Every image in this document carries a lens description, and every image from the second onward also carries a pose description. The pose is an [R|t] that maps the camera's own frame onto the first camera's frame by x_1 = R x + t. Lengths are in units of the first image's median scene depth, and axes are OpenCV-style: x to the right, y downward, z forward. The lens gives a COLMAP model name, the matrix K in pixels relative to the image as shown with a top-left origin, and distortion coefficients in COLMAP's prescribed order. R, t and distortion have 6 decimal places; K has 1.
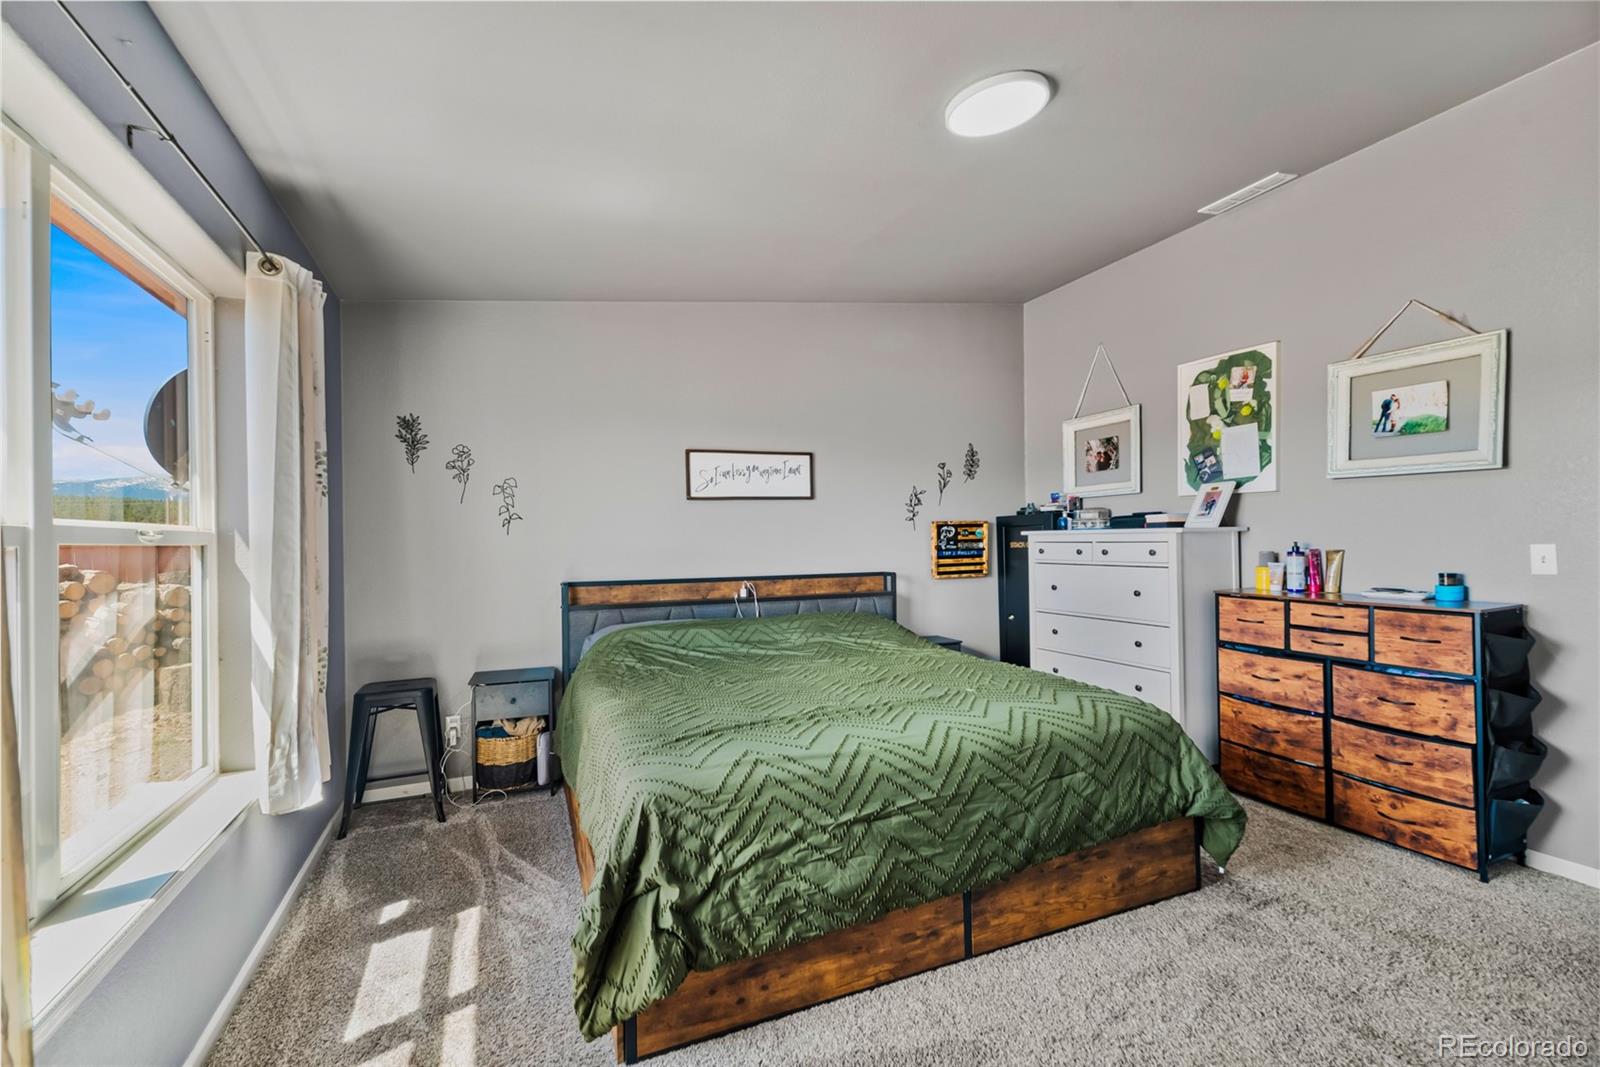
lens RADIAL K [[689.1, 0, 803.6], [0, 689.1, 535.7], [0, 0, 1]] dist [0.006449, 0.001303]
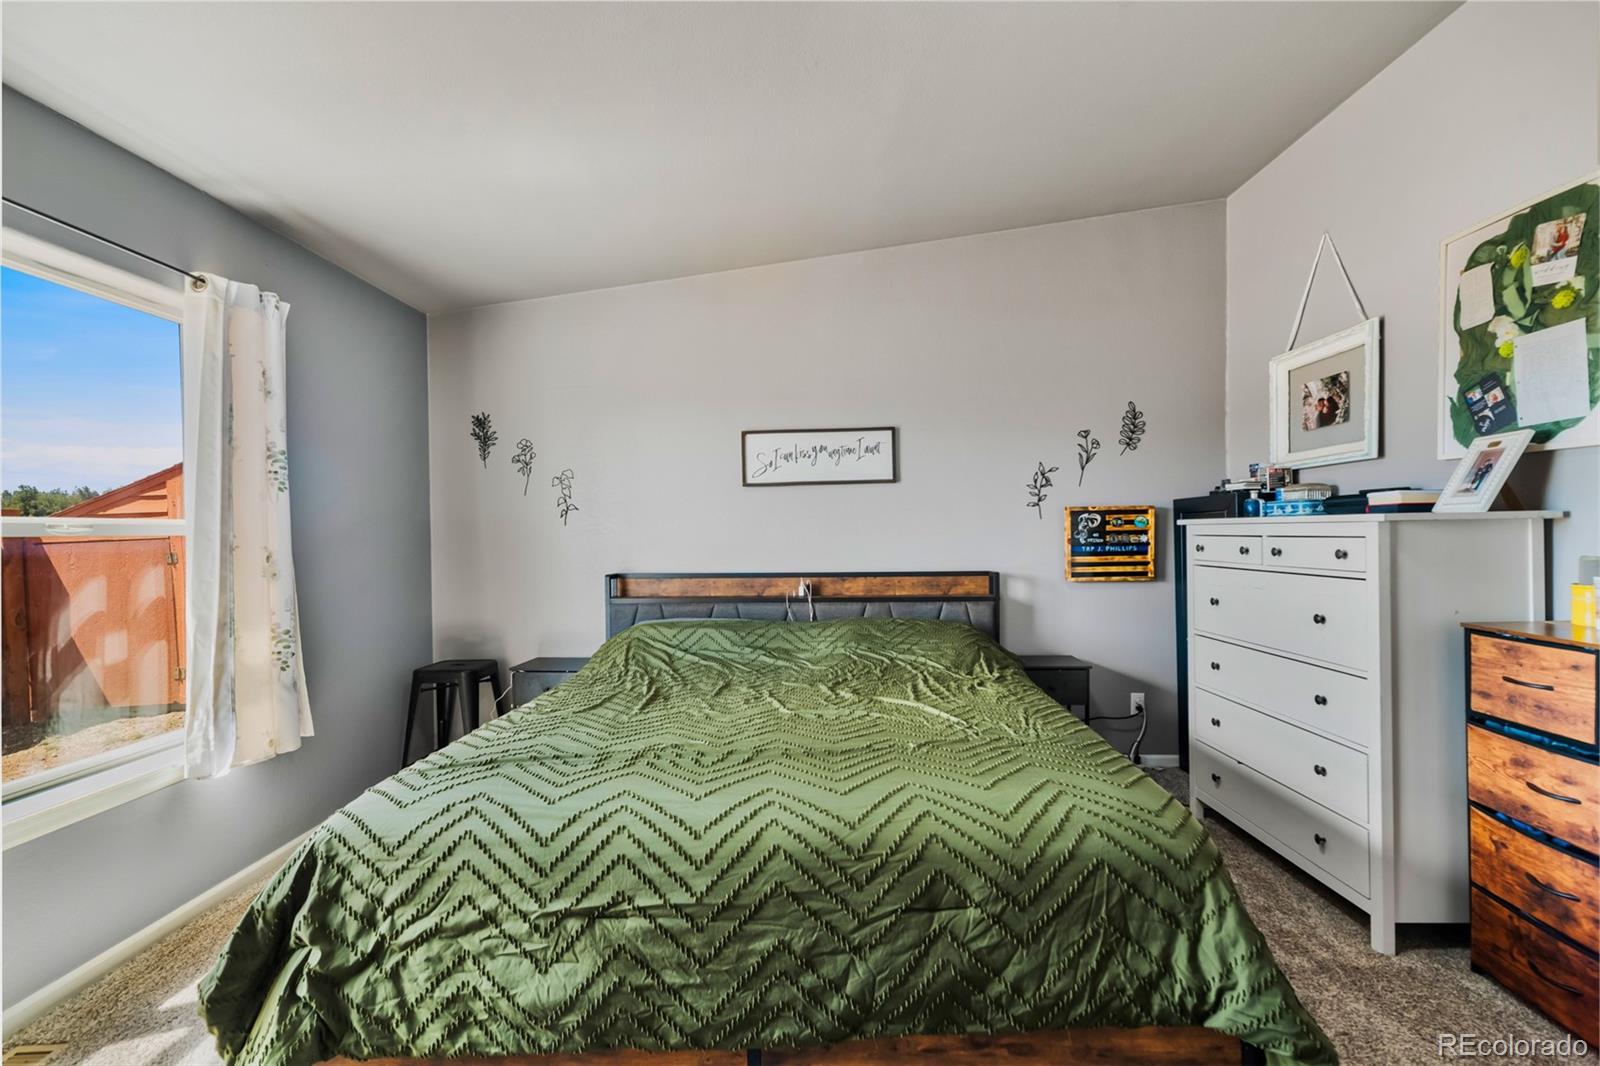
lens RADIAL K [[689.1, 0, 803.6], [0, 689.1, 535.2], [0, 0, 1]] dist [0.006449, 0.001303]
pose [[0.903228, 0.005733, -0.429122, 0.354733], [0.001528, 0.999861, 0.016576, -0.003502], [0.429157, -0.015628, 0.903095, 0.252749]]
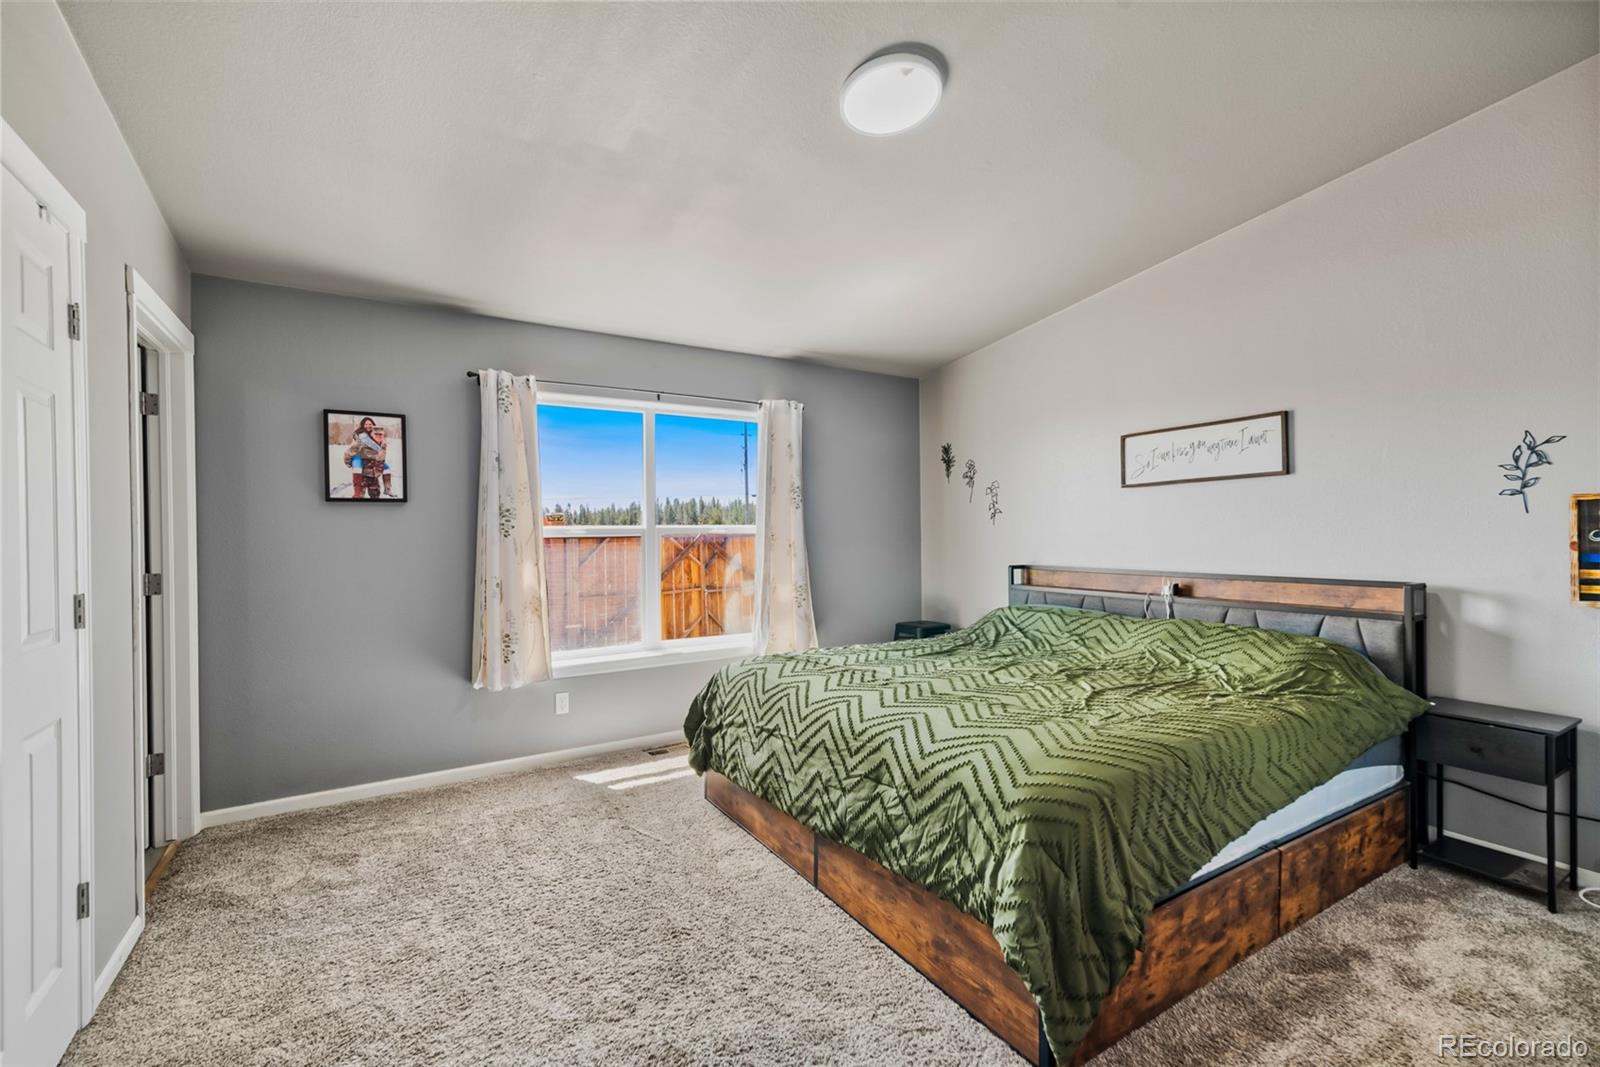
lens RADIAL K [[689.1, 0, 803.6], [0, 689.1, 535.7], [0, 0, 1]] dist [0.006449, 0.001303]
pose [[0.141702, 0.014991, -0.989796, 0.868364], [0.014240, 0.999751, 0.017181, -0.009980], [0.989807, -0.016529, 0.141453, 0.506528]]
